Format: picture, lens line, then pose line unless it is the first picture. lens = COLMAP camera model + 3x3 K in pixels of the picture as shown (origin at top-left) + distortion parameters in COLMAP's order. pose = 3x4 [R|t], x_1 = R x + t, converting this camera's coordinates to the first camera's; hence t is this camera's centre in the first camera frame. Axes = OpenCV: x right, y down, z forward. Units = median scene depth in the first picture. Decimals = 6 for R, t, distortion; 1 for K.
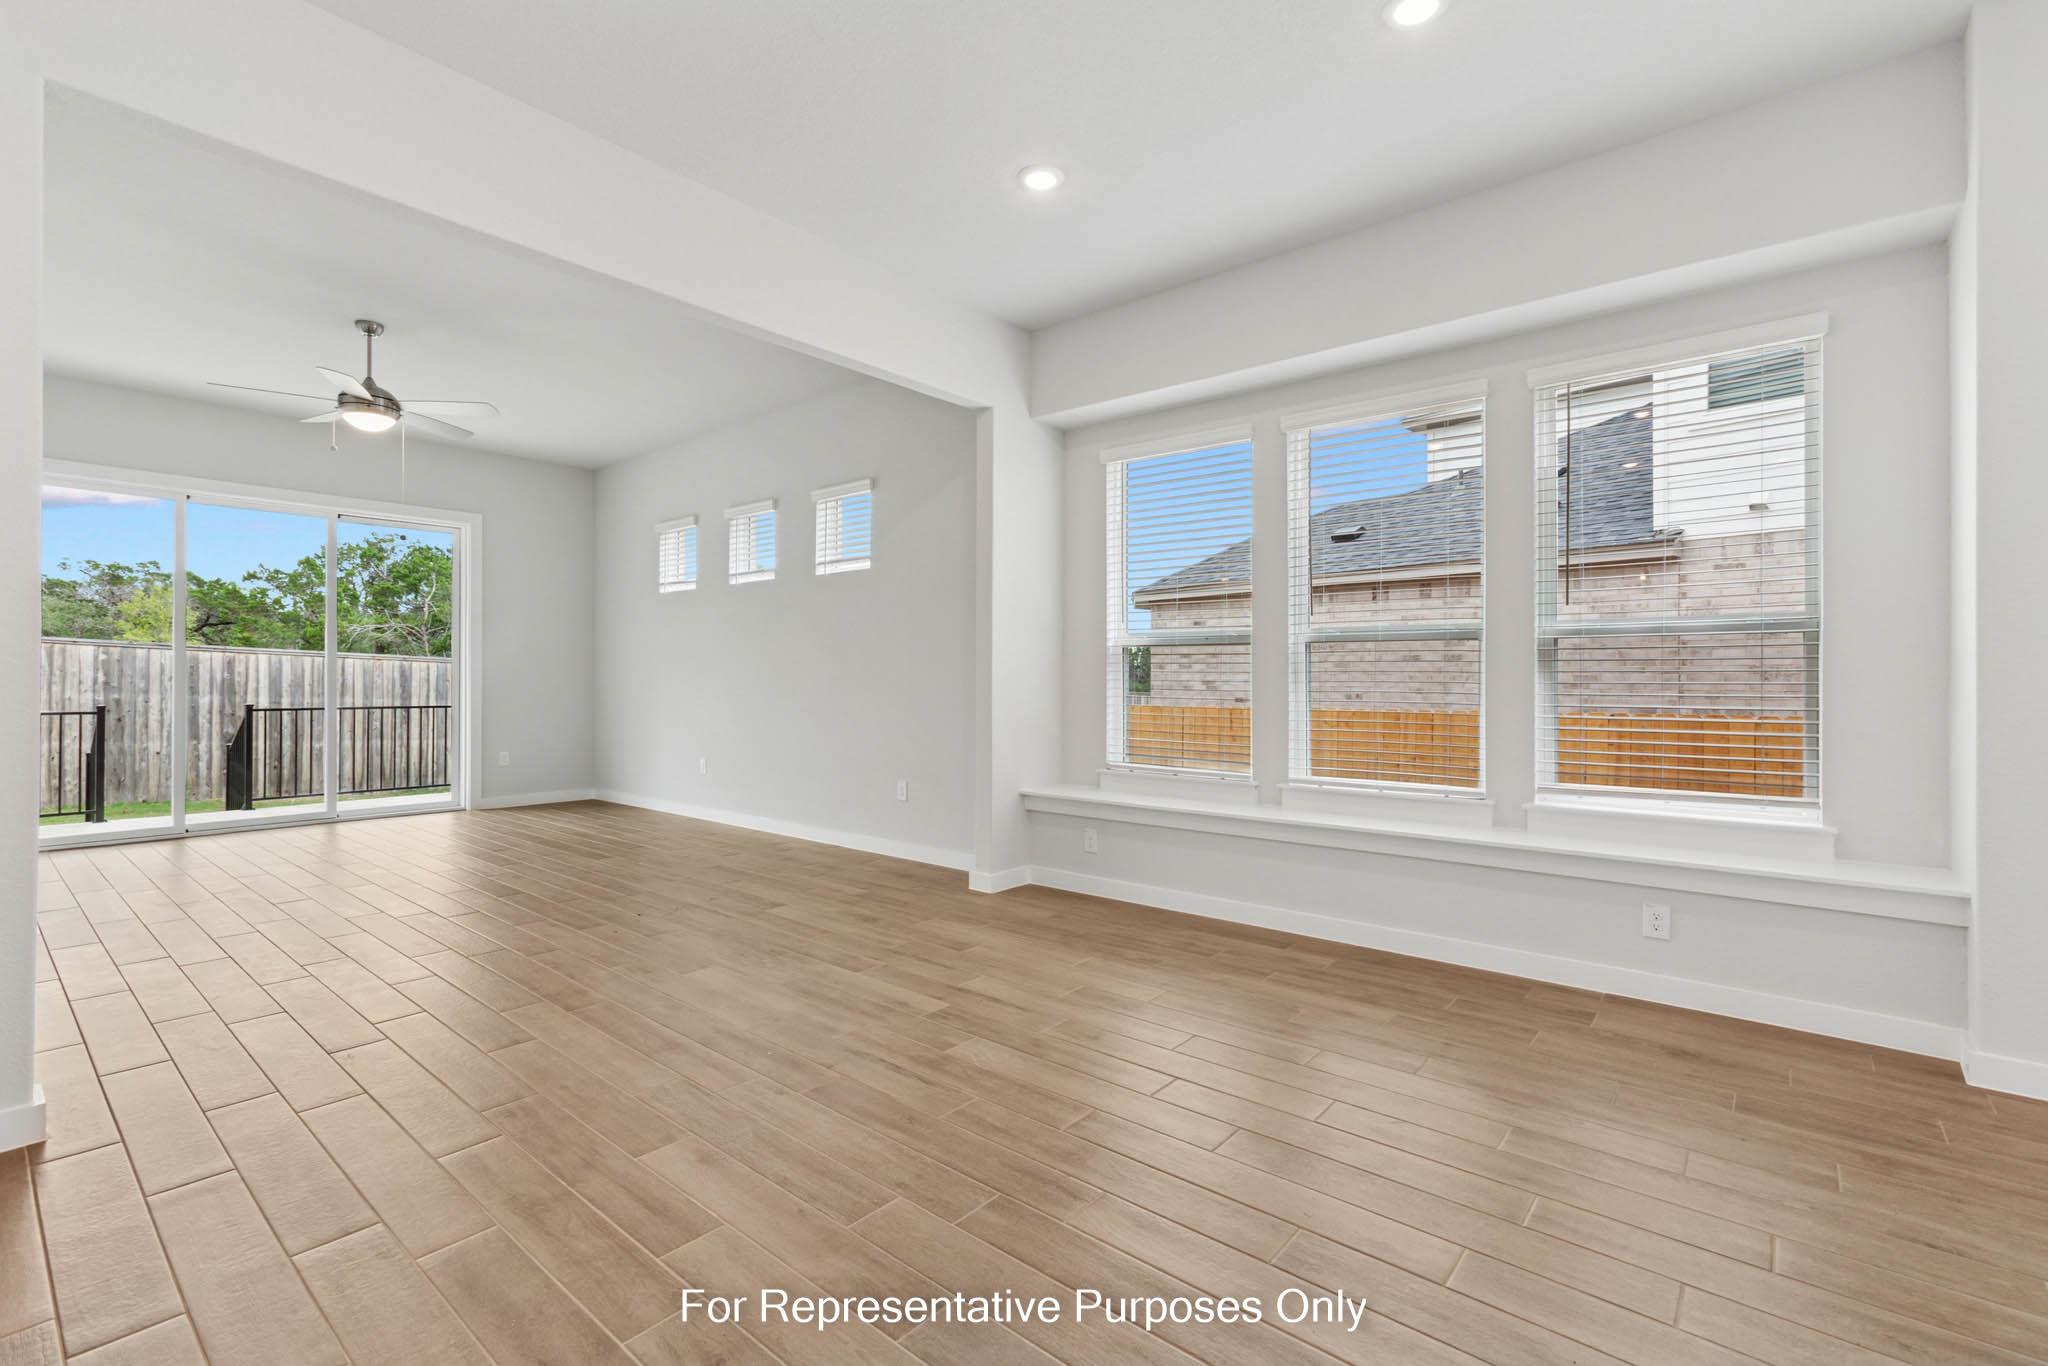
lens RADIAL K [[914.5, 0, 1021.6], [0, 914.5, 680.0], [0, 0, 1]] dist [0.000226, 0.000070]
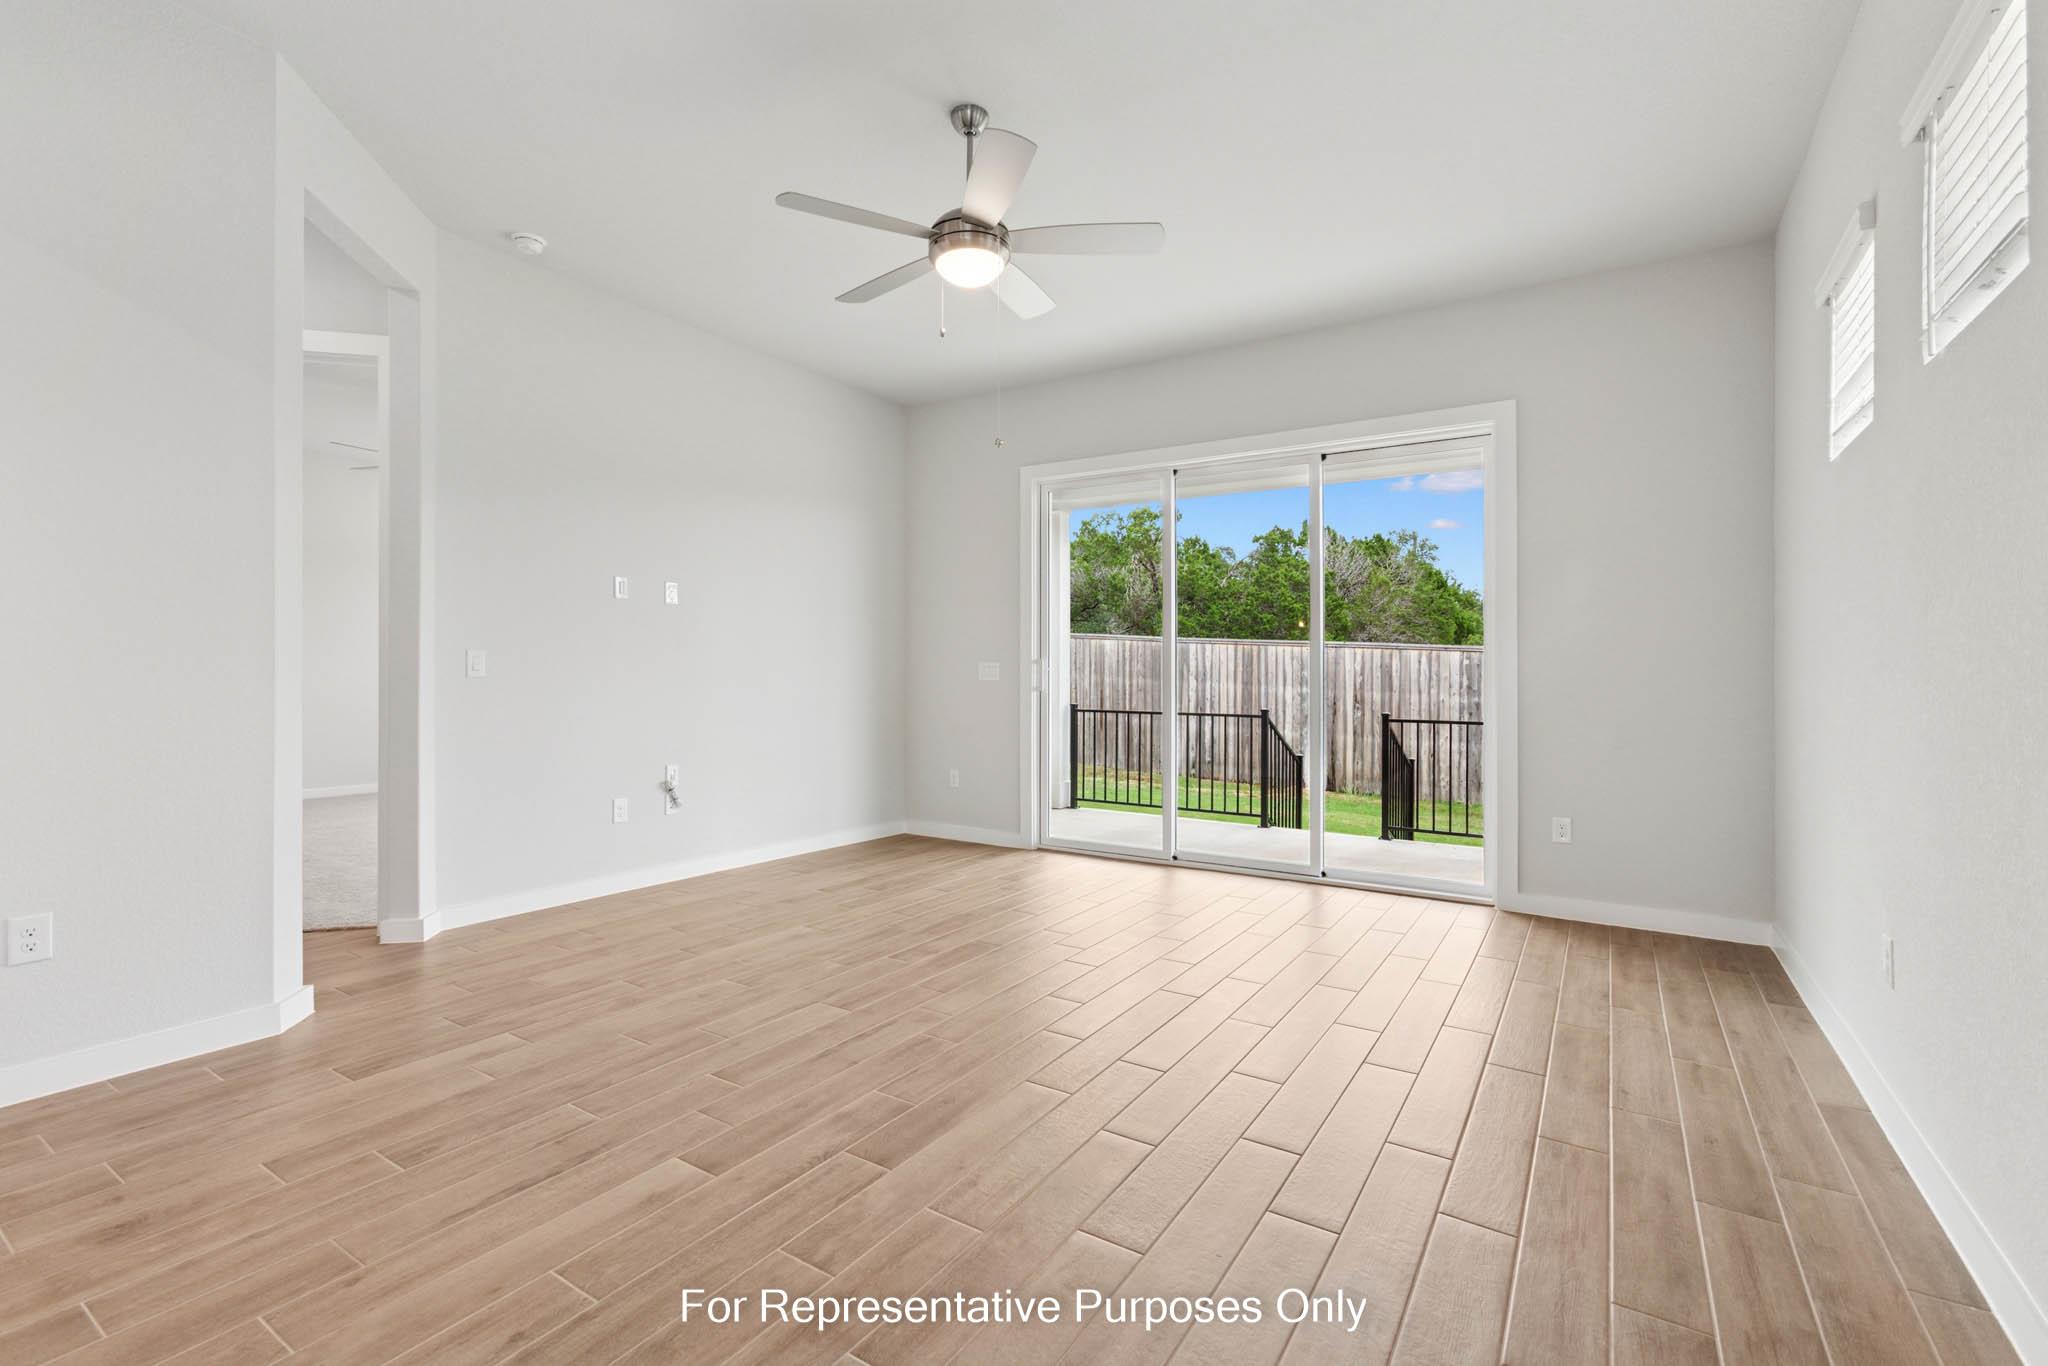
lens RADIAL K [[914.5, 0, 1019.9], [0, 914.5, 682.9], [0, 0, 1]] dist [0.000226, 0.000070]
pose [[0.137366, 0.000929, -0.990520, -0.076942], [-0.006344, 0.999980, 0.000058, 0.002696], [0.990500, 0.006276, 0.137369, 0.541628]]
